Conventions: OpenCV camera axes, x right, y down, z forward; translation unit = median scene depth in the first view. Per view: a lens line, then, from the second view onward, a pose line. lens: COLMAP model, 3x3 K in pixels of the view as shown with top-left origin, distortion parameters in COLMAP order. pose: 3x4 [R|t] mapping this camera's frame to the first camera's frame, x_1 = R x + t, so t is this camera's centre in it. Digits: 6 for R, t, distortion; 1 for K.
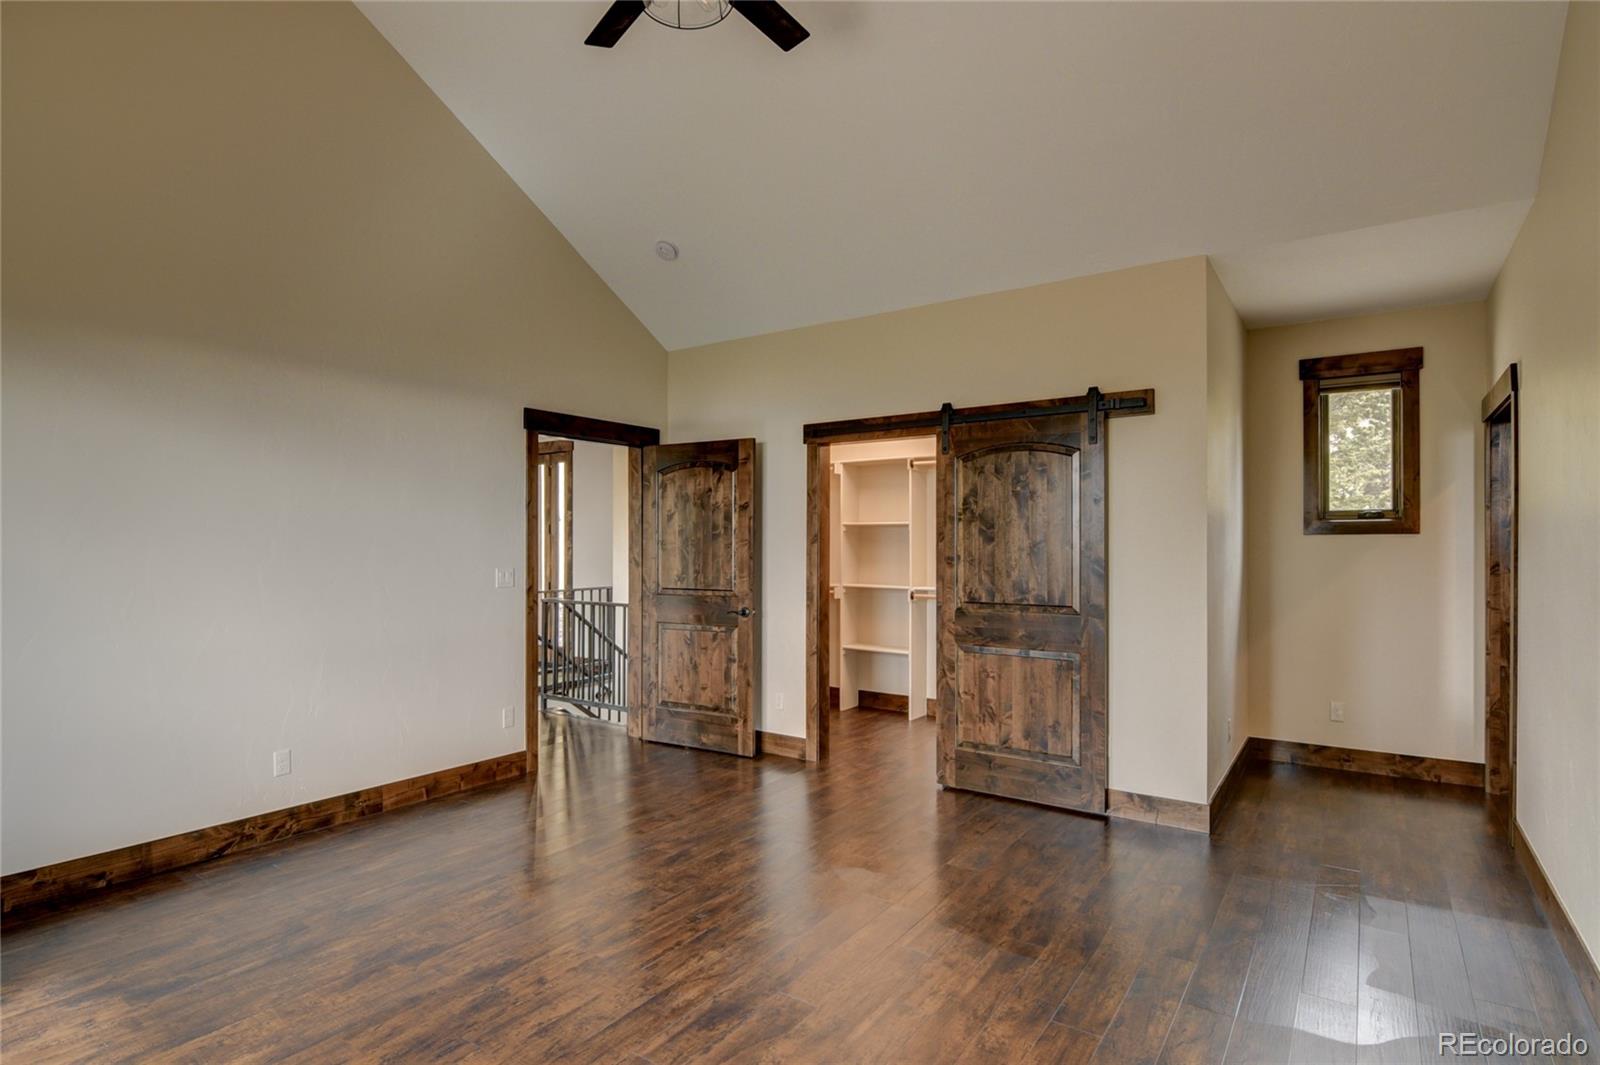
lens RADIAL K [[809.7, 0, 768.9], [0, 809.7, 556.1], [0, 0, 1]] dist [0.000013, -0.019463]
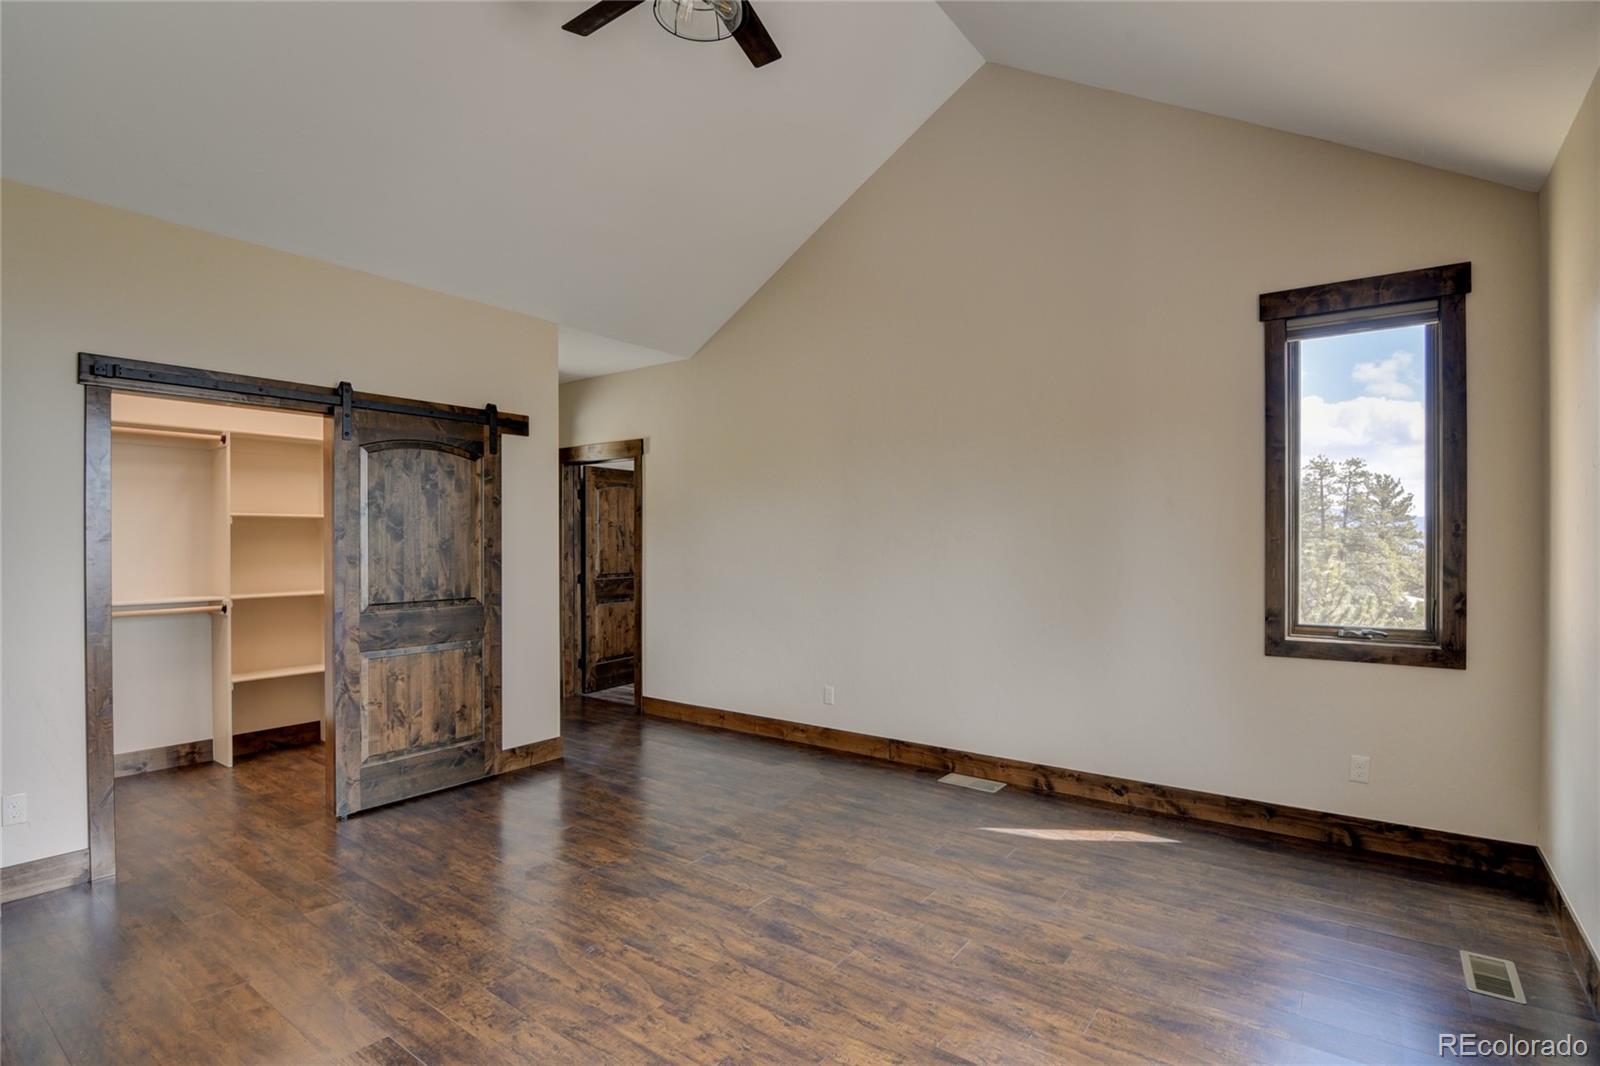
lens RADIAL K [[793.1, 0, 799.8], [0, 793.1, 554.7], [0, 0, 1]] dist [0.001347, -0.017430]
pose [[0.006995, -0.019535, 0.999785, -0.675292], [0.014579, 0.999705, 0.019431, -0.010634], [-0.999869, 0.014440, 0.007278, 0.523369]]
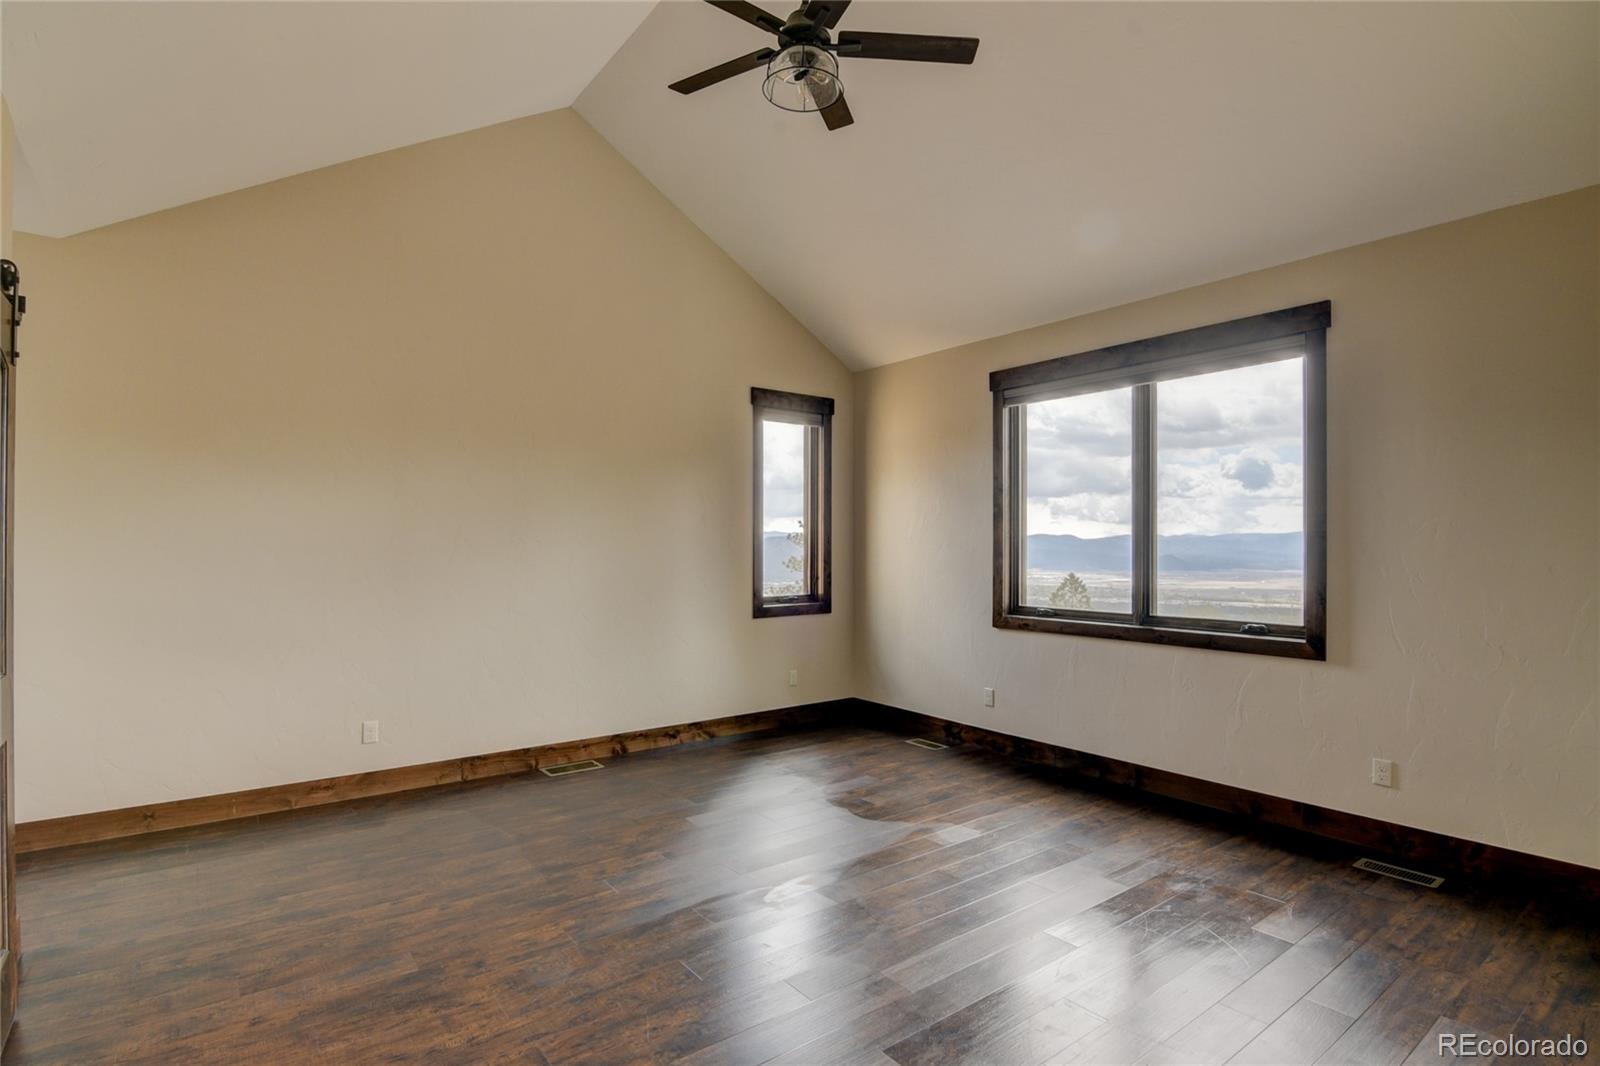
lens RADIAL K [[793.1, 0, 799.8], [0, 793.1, 554.7], [0, 0, 1]] dist [0.001347, -0.017430]
pose [[-0.963283, -0.005896, 0.268422, -0.252158], [0.000286, 0.999736, 0.022987, -0.015740], [-0.268486, 0.022220, -0.963027, 1.289728]]
